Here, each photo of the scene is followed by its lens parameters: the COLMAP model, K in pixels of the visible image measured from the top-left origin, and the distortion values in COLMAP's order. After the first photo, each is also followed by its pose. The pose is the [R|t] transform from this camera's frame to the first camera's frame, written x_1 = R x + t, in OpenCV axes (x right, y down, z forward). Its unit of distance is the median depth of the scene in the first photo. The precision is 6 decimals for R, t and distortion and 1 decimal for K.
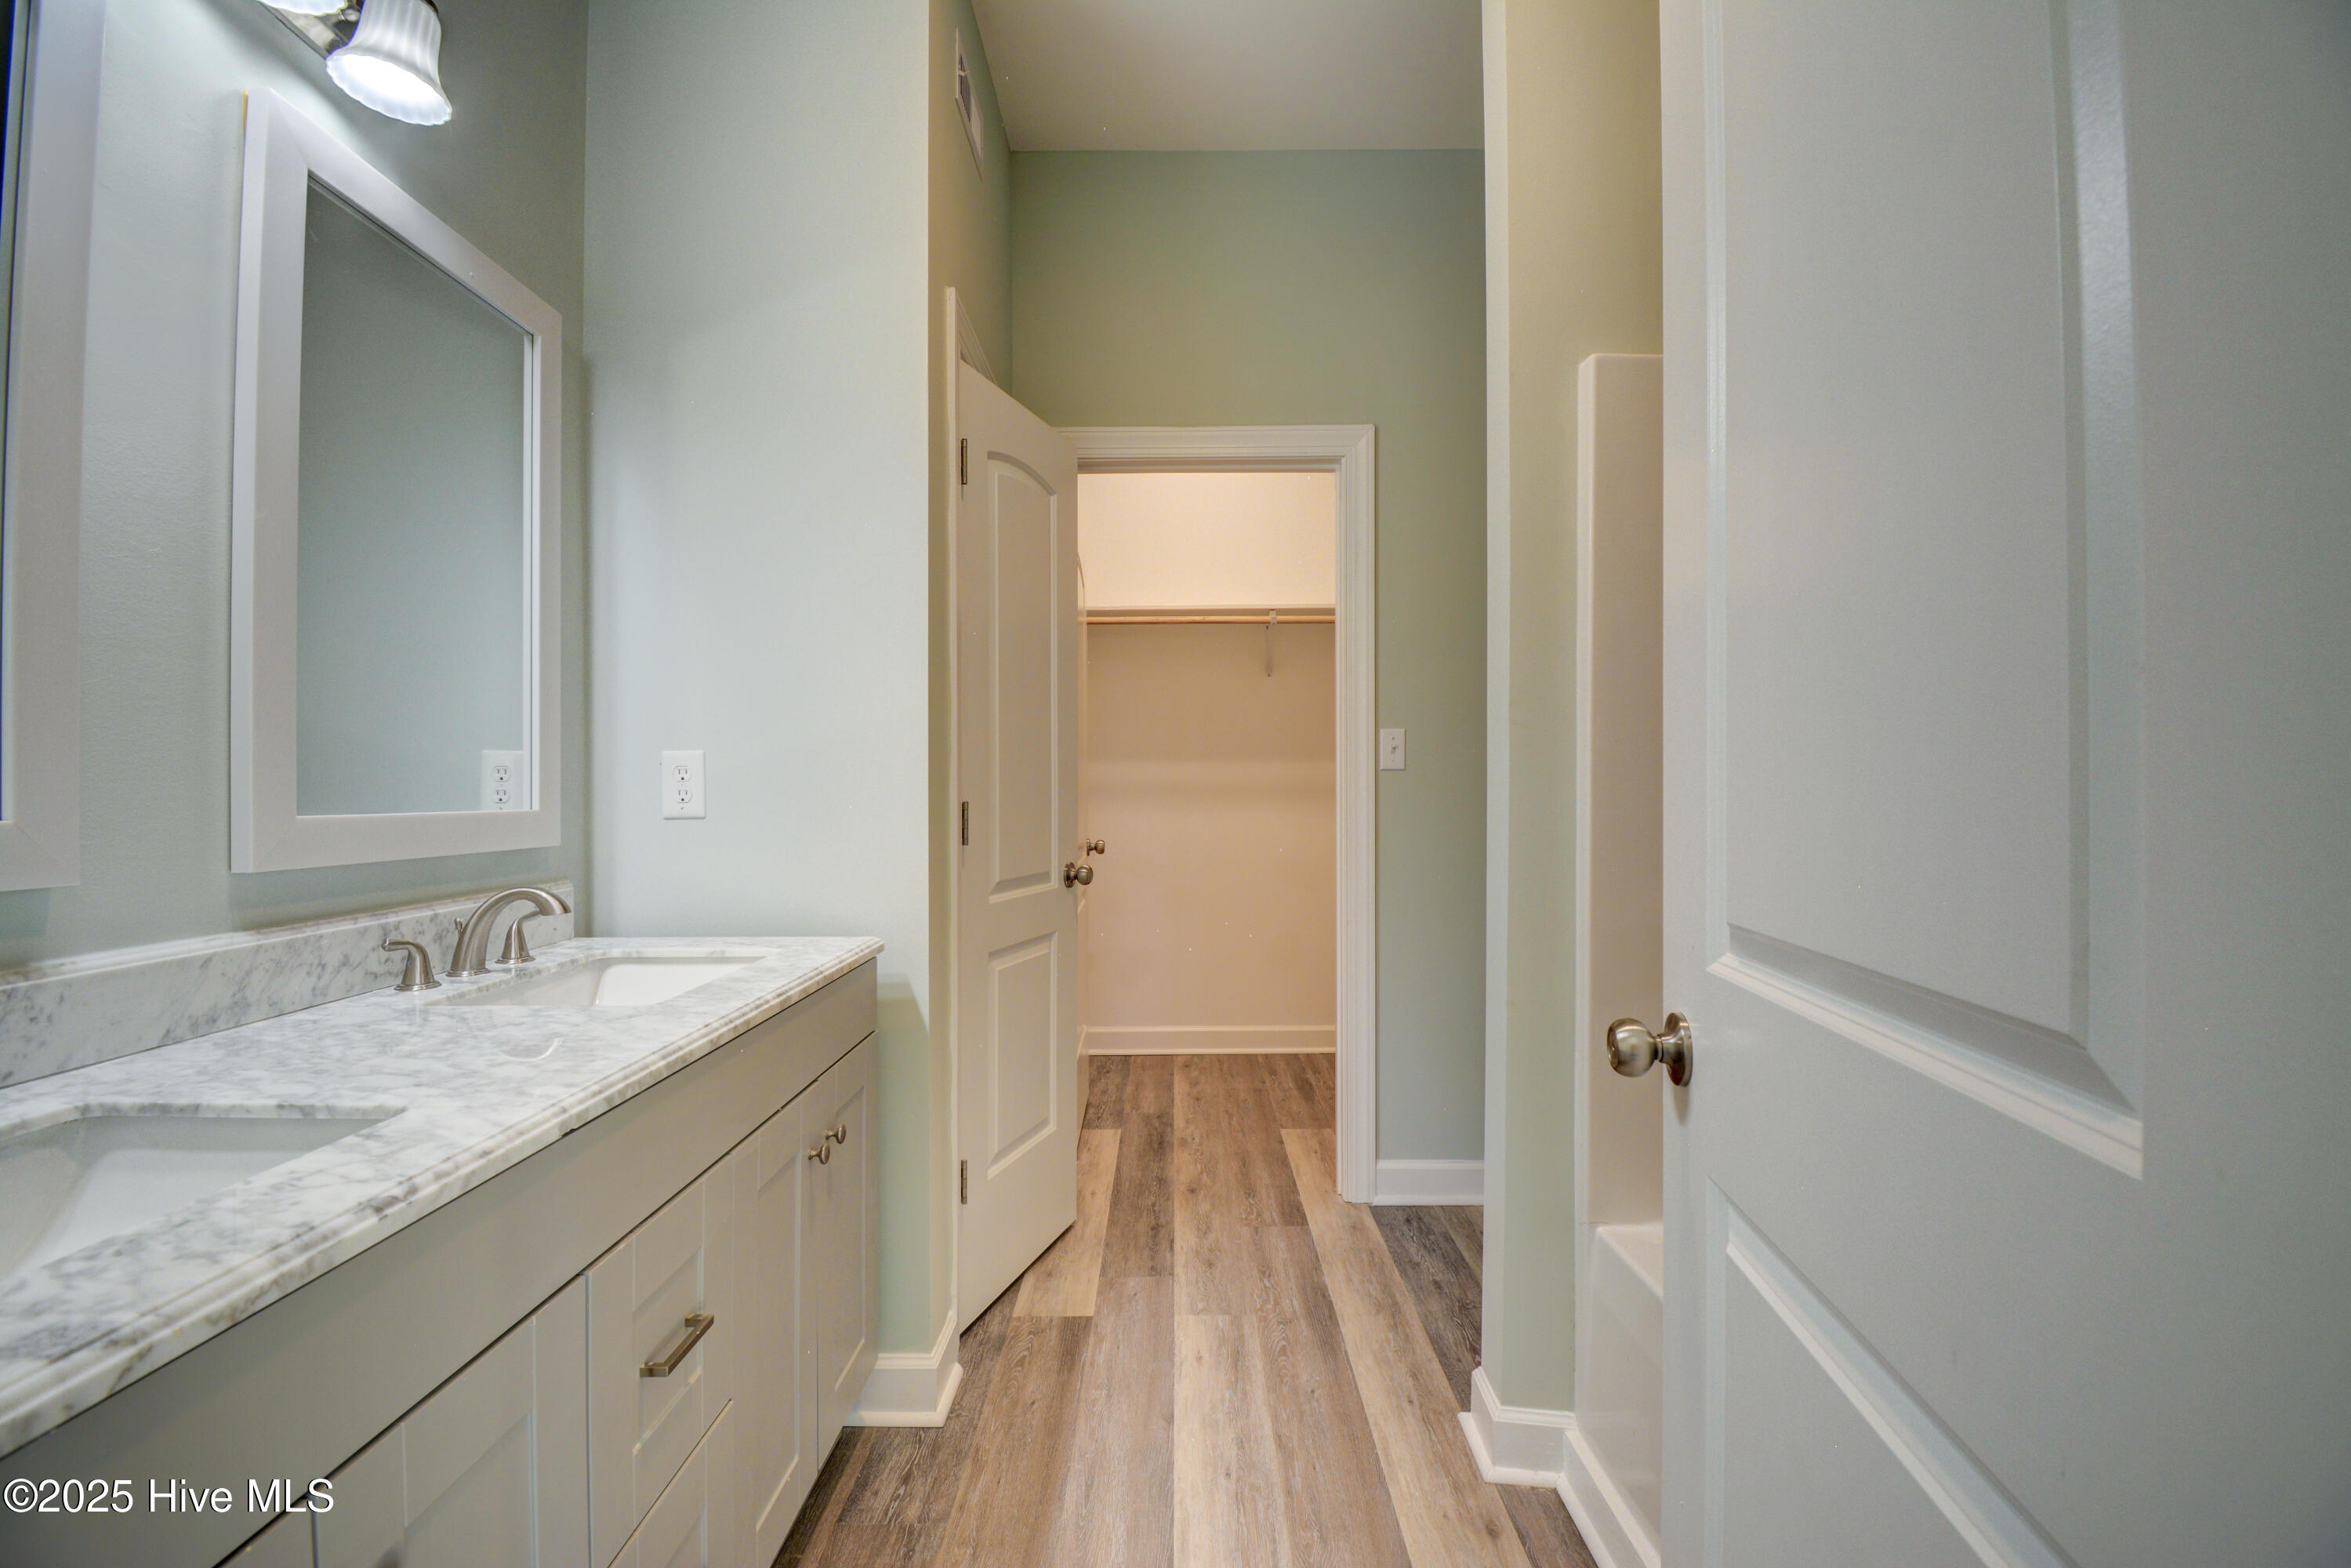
lens RADIAL K [[1032.6, 0, 1175.5], [0, 1032.6, 789.8], [0, 0, 1]] dist [0.002805, -0.018022]
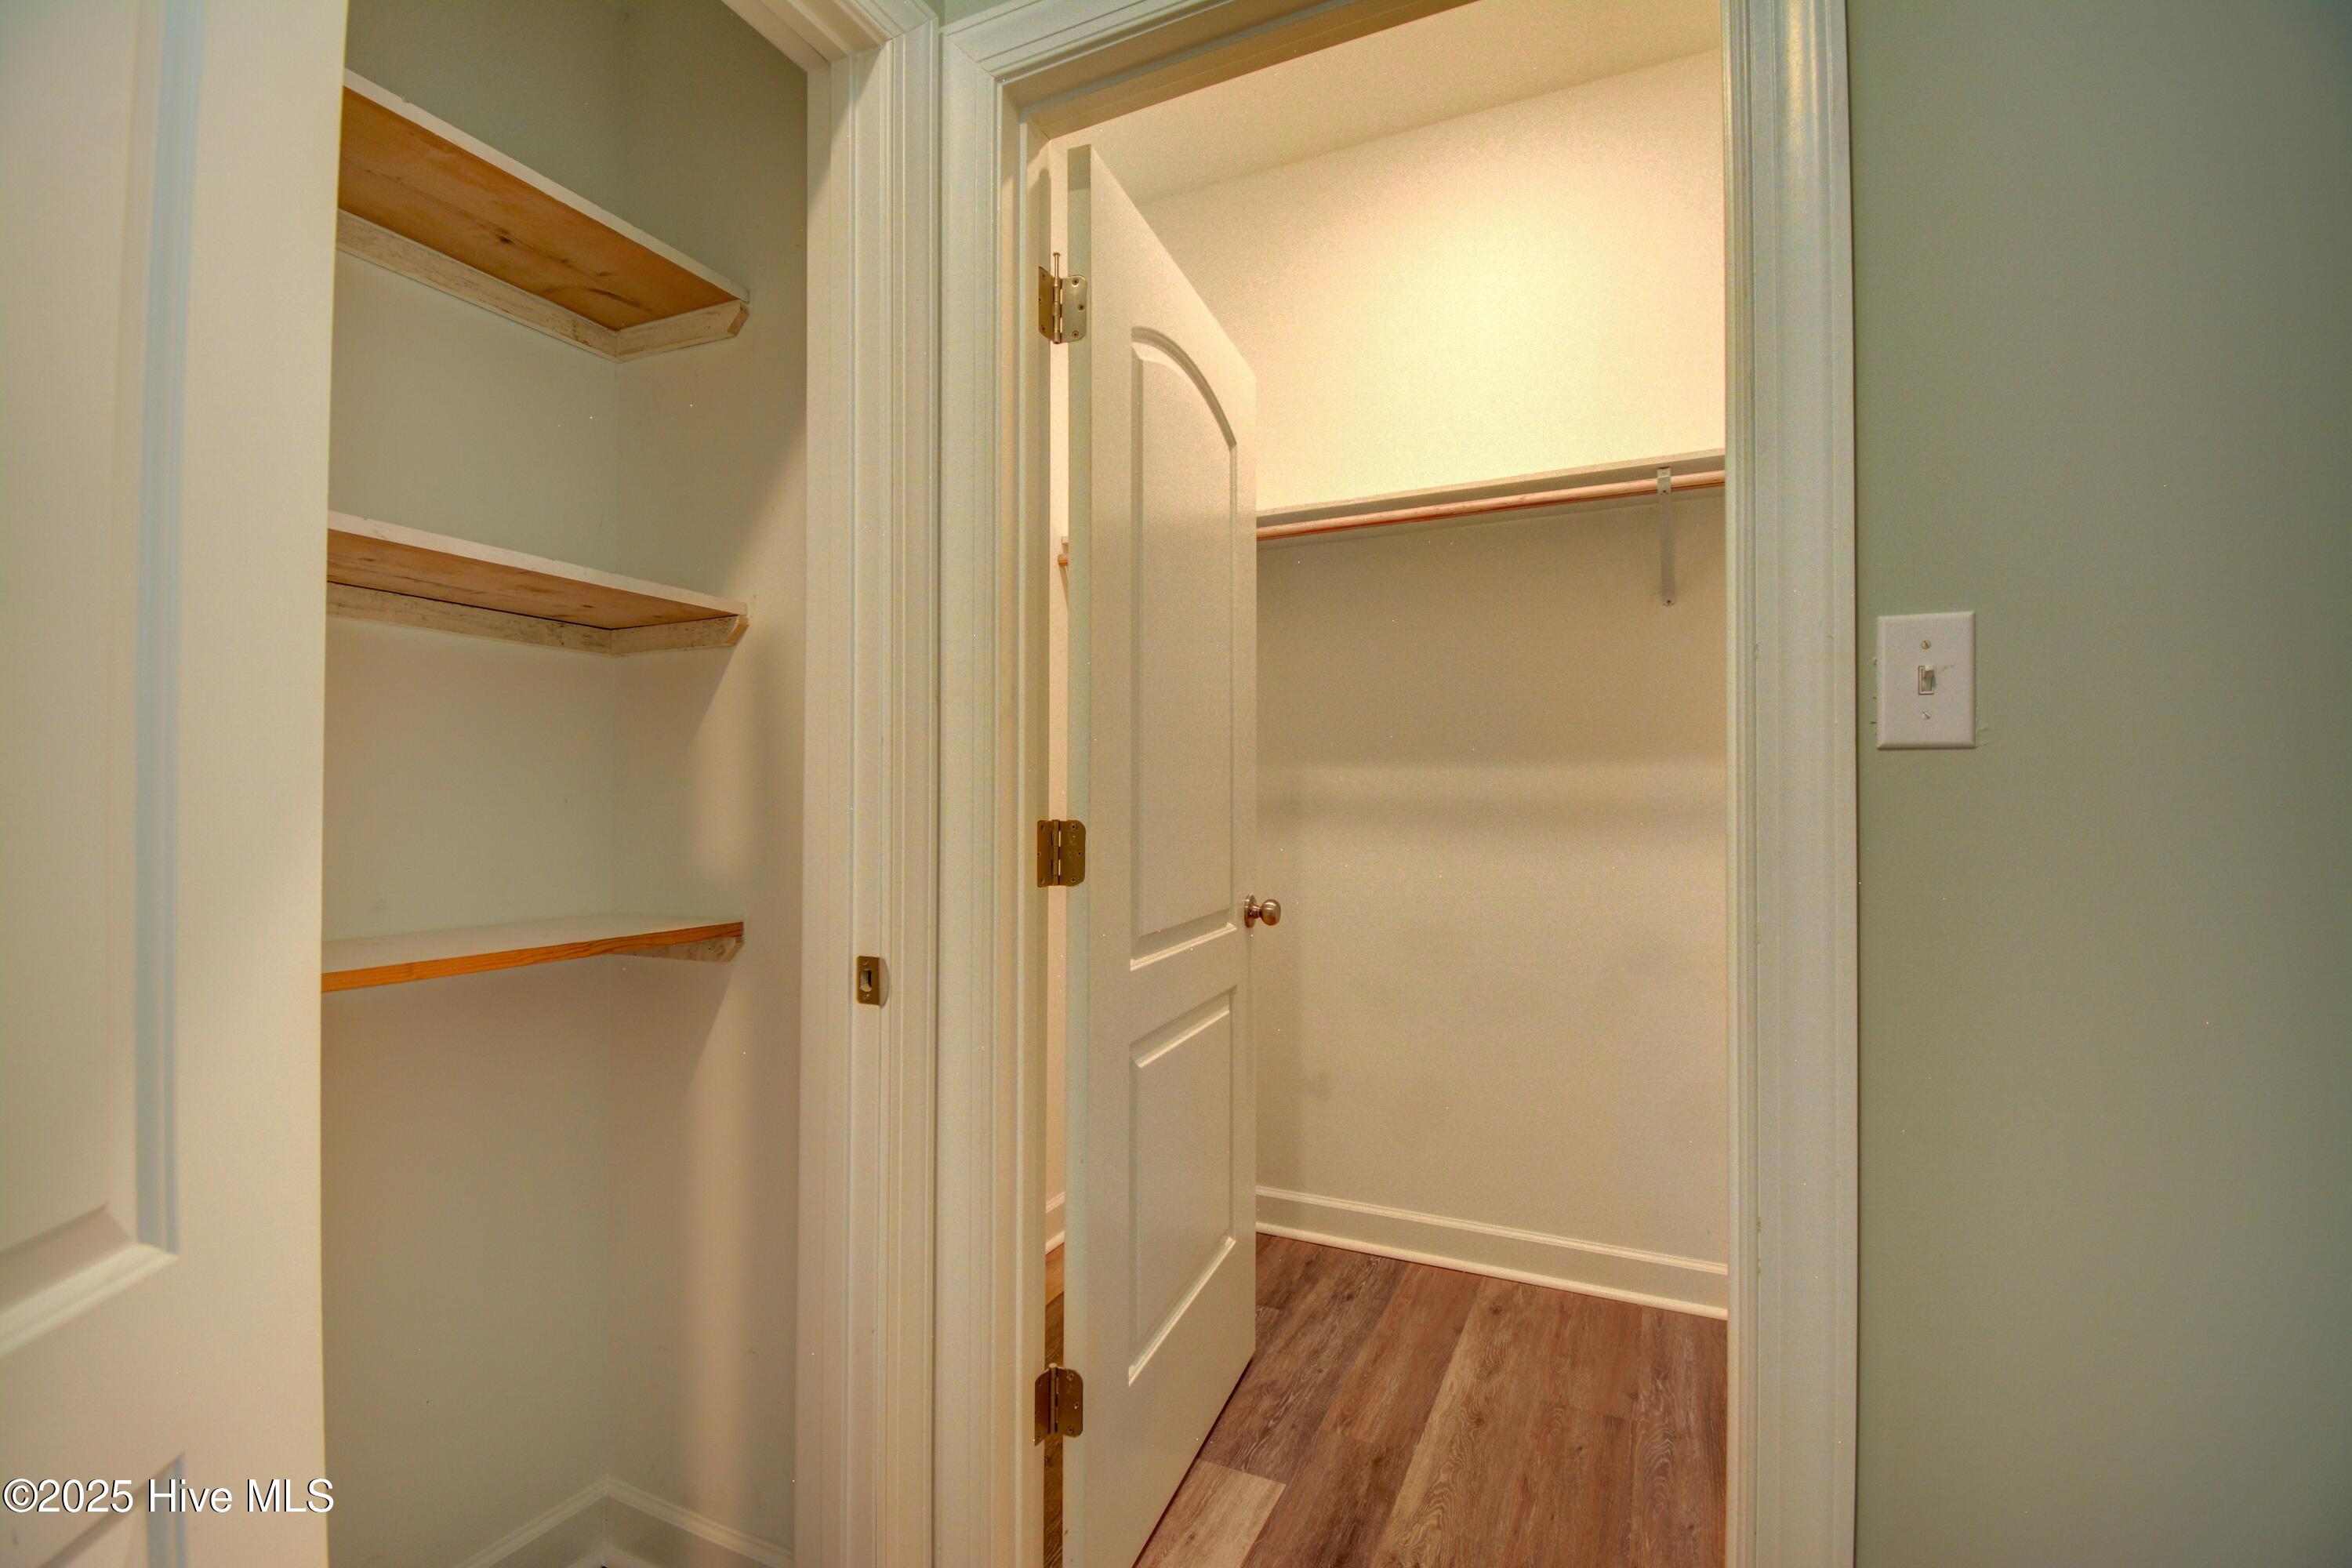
lens RADIAL K [[1033.0, 0, 1176.0], [0, 1033.0, 789.8], [0, 0, 1]] dist [0.002805, -0.018022]
pose [[0.901878, -0.002861, -0.431982, 0.109896], [-0.006027, 0.999797, -0.019204, 0.001129], [0.431950, 0.019923, 0.901678, 0.488770]]
